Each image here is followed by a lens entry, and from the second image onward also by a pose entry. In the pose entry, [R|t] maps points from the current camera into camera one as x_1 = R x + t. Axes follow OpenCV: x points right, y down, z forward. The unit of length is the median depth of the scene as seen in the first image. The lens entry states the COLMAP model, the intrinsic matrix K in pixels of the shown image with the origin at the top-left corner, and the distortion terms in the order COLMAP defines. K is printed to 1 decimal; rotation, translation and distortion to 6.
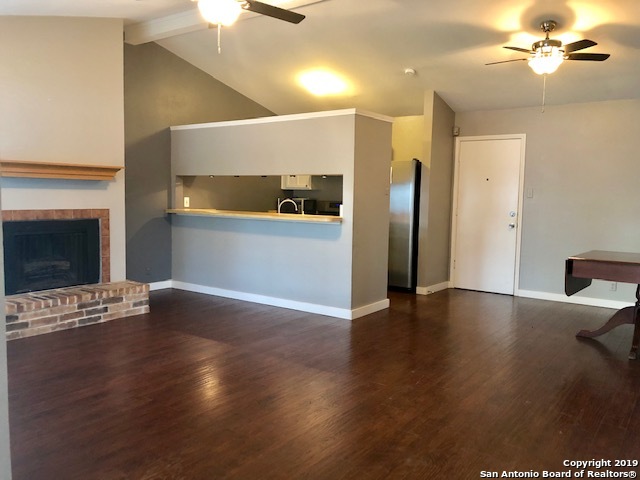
lens RADIAL K [[530.7, 0, 320.0], [0, 530.7, 240.0], [0, 0, 1]] dist [0.004252, -0.001040]
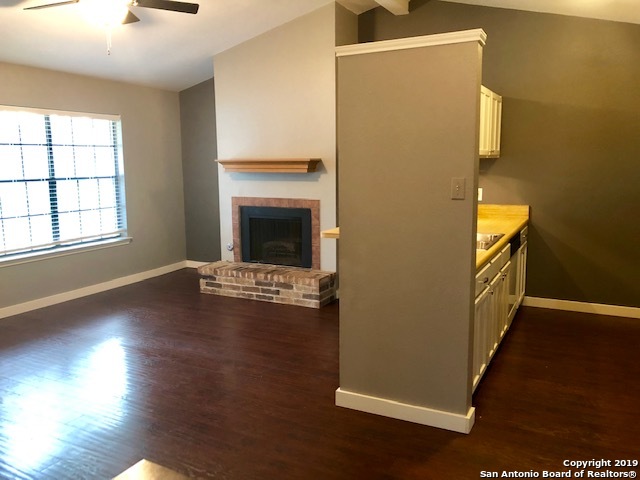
lens RADIAL K [[530.7, 0, 320.0], [0, 530.7, 240.0], [0, 0, 1]] dist [0.004252, -0.001040]
pose [[0.142480, 0.116383, -0.982932, 0.658642], [-0.079444, 0.991204, 0.105847, -0.096169], [0.986604, 0.063007, 0.150472, 0.909685]]
